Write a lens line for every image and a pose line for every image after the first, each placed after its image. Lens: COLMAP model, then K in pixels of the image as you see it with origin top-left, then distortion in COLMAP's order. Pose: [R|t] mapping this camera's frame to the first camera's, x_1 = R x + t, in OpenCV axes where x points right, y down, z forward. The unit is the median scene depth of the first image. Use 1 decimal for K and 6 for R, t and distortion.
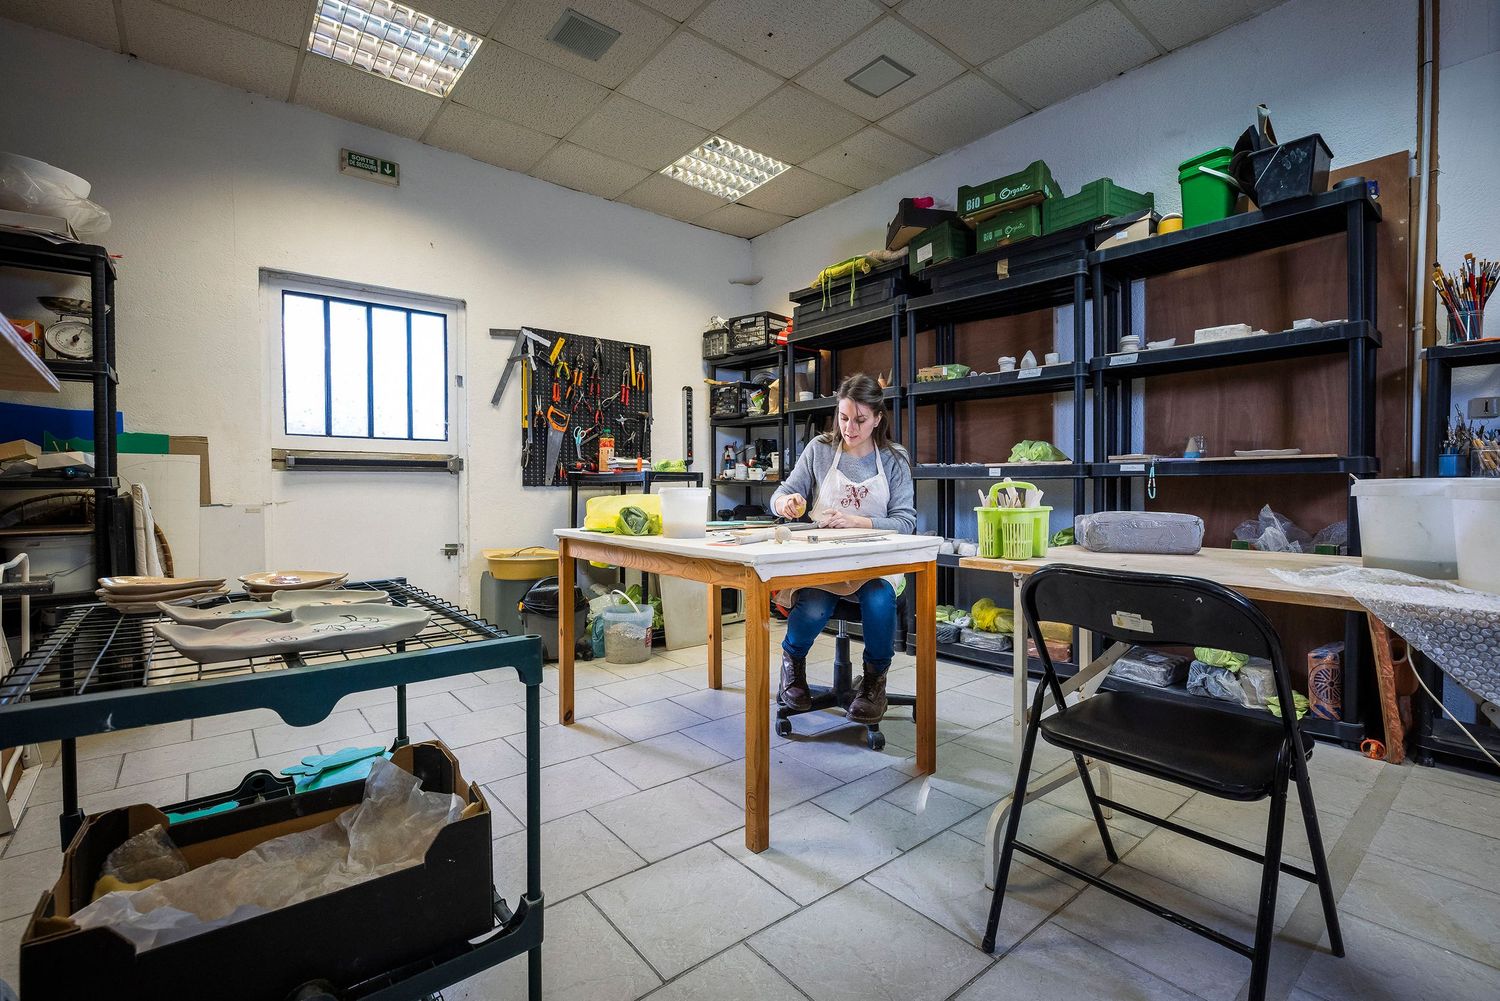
lens RADIAL K [[672.7, 0, 758.3], [0, 672.7, 497.3], [0, 0, 1]] dist [0.000707, 0.000016]
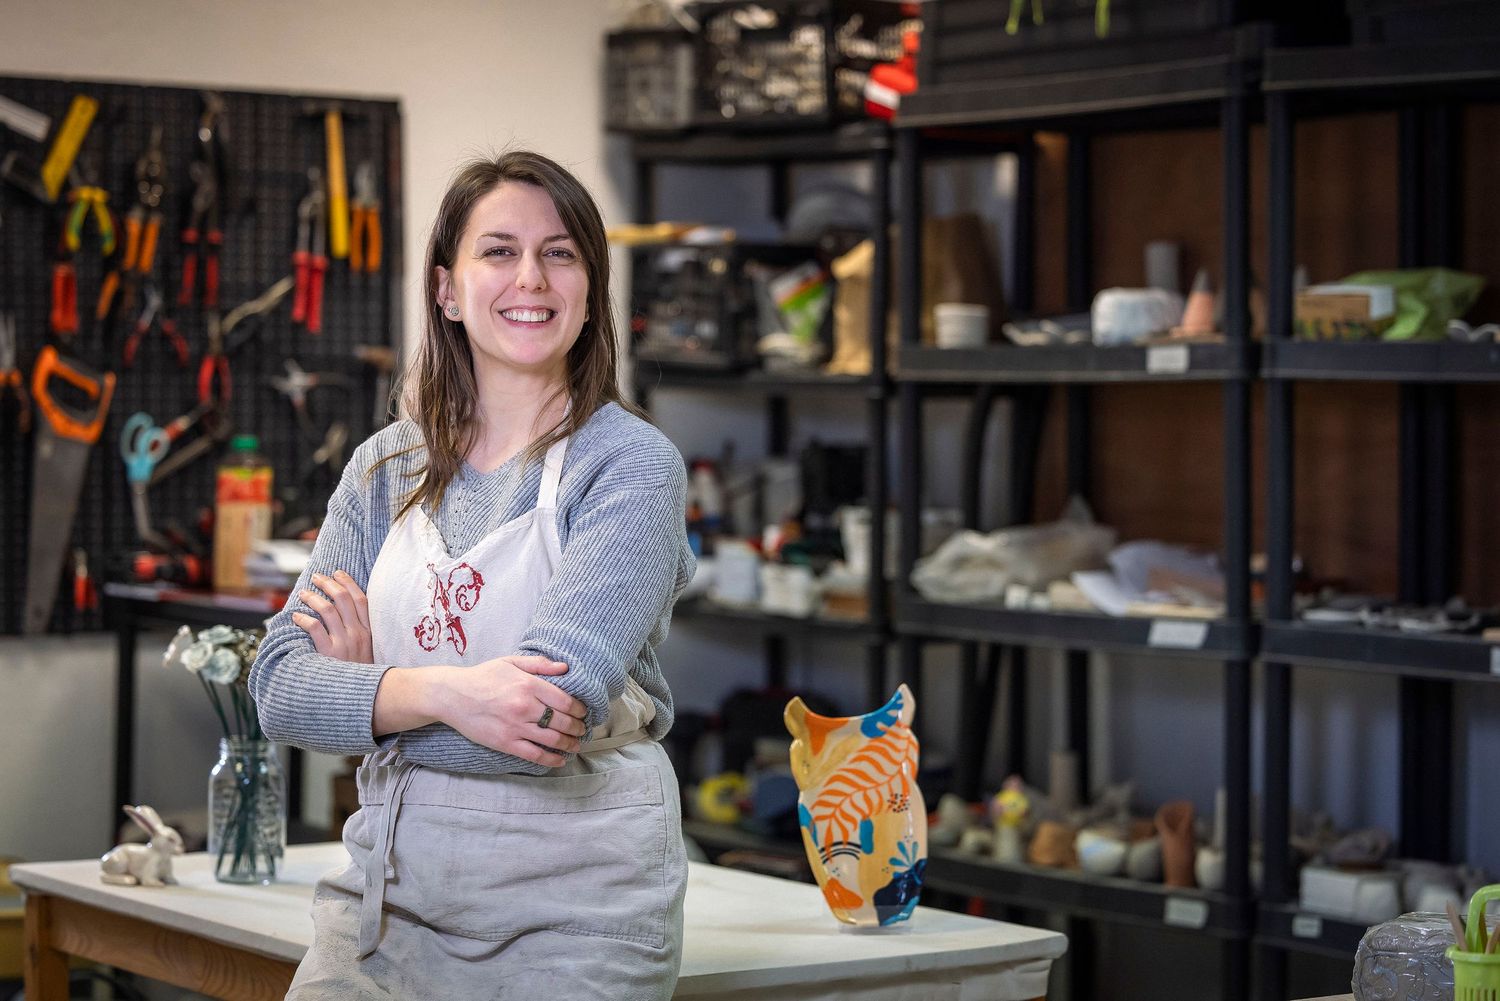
lens RADIAL K [[3910.5, 0, 749.2], [0, 3910.5, 499.1], [0, 0, 1]] dist [0.008252, 0.000000]
pose [[0.996961, 0.008909, -0.077388, 0.102463], [-0.007582, 0.999819, 0.017423, -0.098551], [0.077529, -0.016783, 0.996849, -0.562240]]
